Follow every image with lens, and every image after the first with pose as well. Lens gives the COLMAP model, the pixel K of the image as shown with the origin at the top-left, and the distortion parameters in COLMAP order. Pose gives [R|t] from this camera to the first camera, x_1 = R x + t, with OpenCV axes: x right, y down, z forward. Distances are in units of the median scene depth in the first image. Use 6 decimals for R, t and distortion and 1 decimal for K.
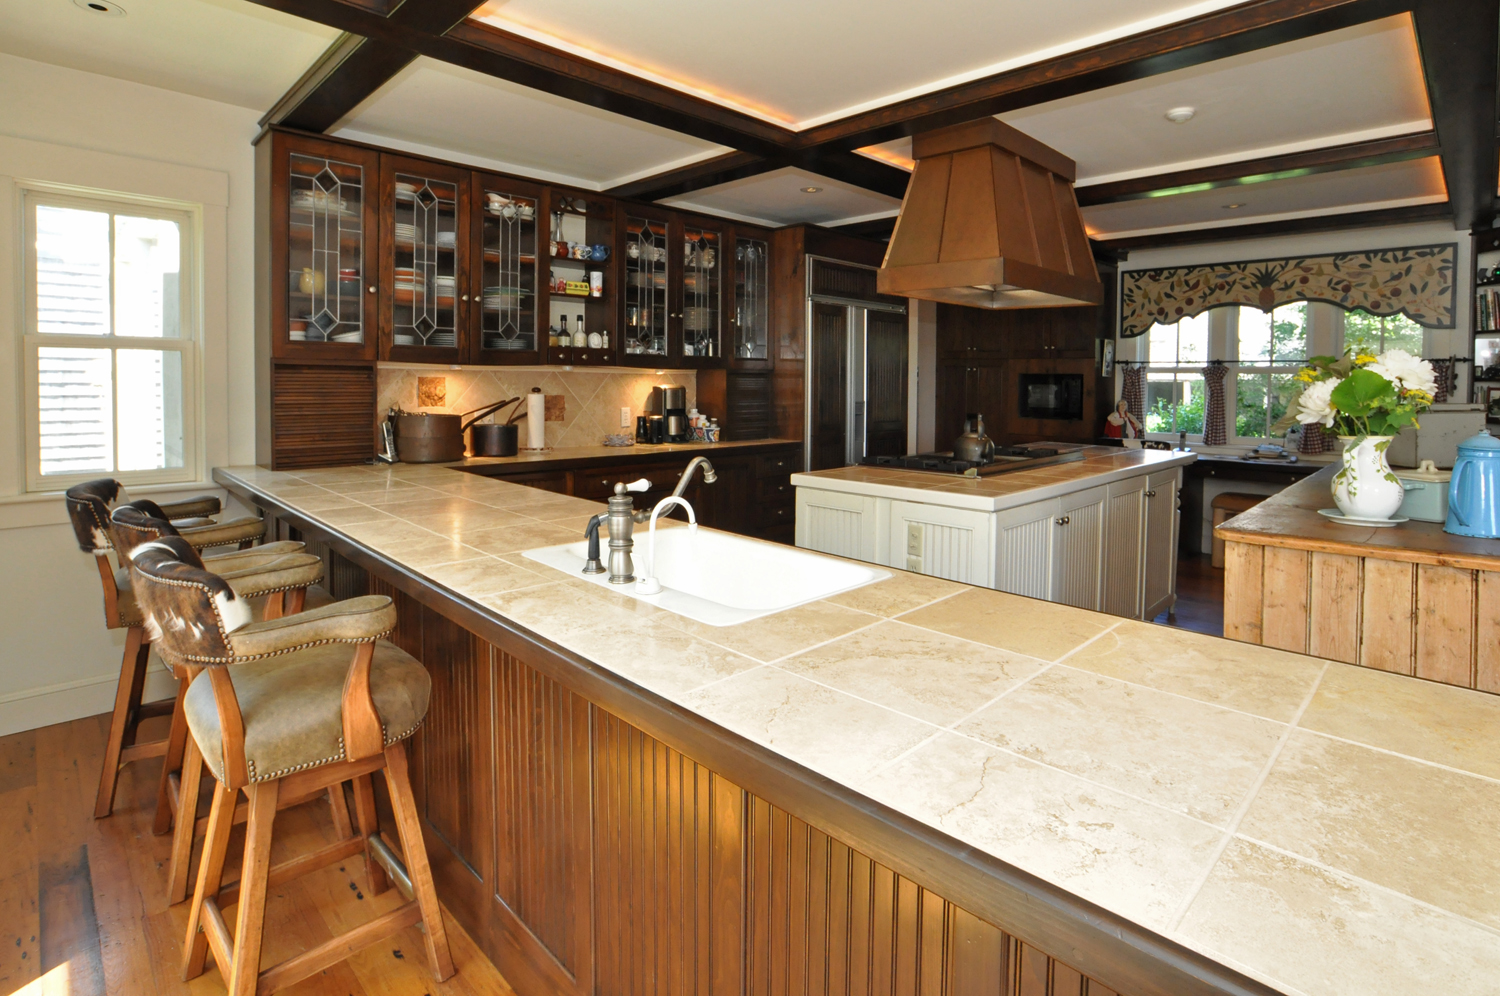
lens RADIAL K [[740.3, 0, 752.3], [0, 740.3, 402.3], [0, 0, 1]] dist [-0.026545, 0.010447]
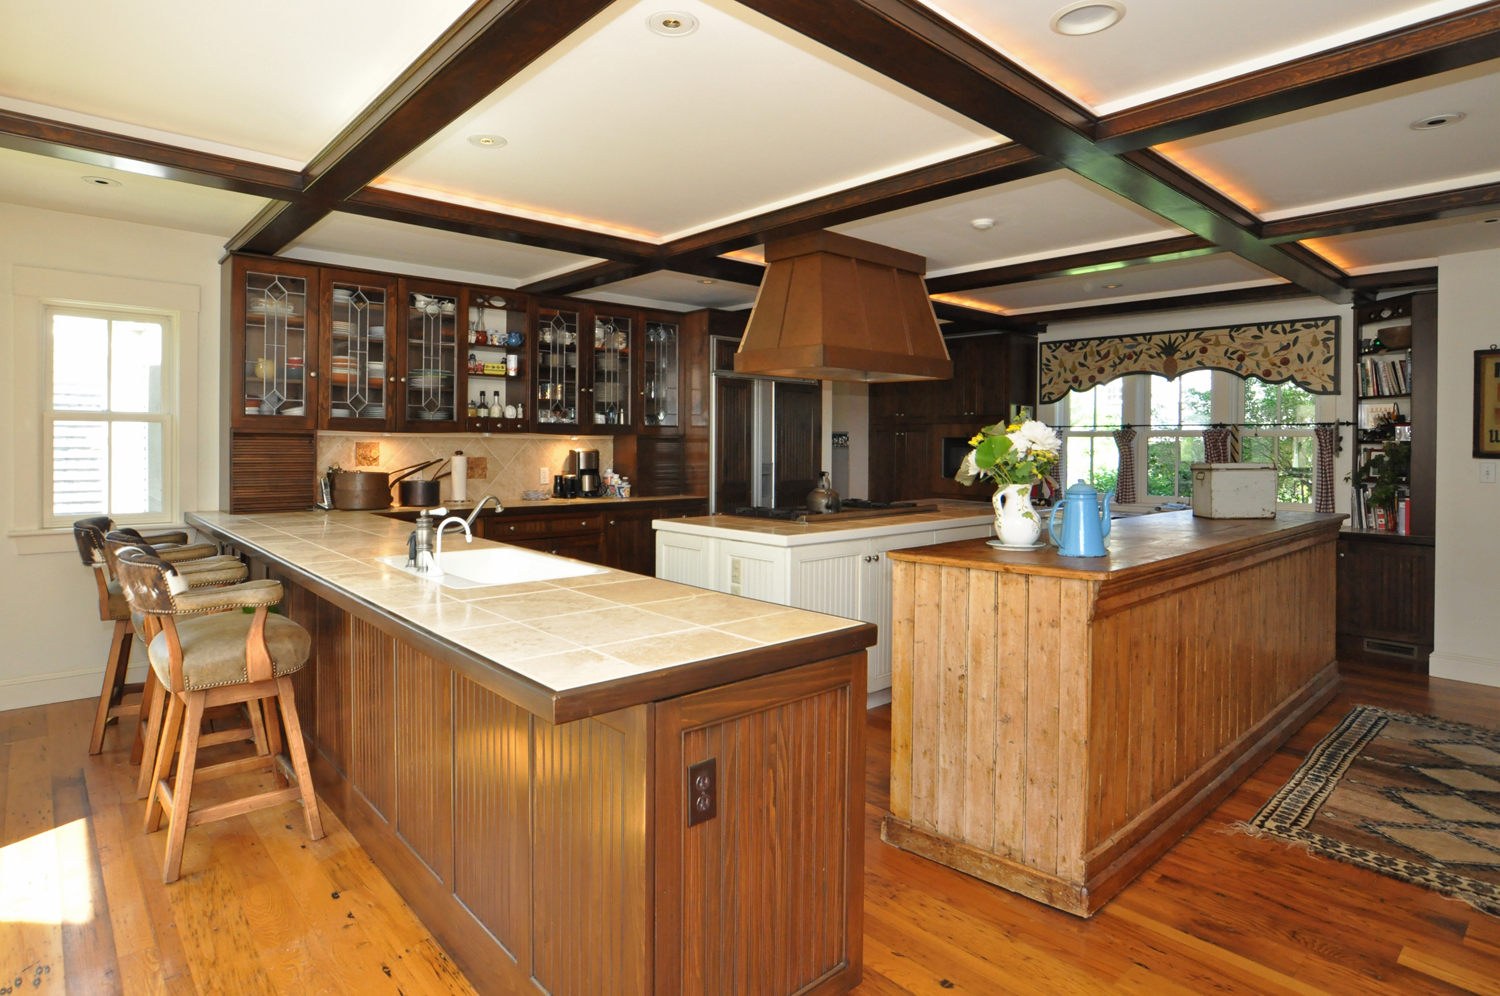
lens RADIAL K [[713.6, 0, 714.0], [0, 713.6, 450.0], [0, 0, 1]] dist [-0.000054, 0.000404]
pose [[0.999851, -0.001393, -0.017192, 0.176824], [0.001022, 0.999766, -0.021591, 0.005636], [0.017218, 0.021570, 0.999619, -0.199487]]
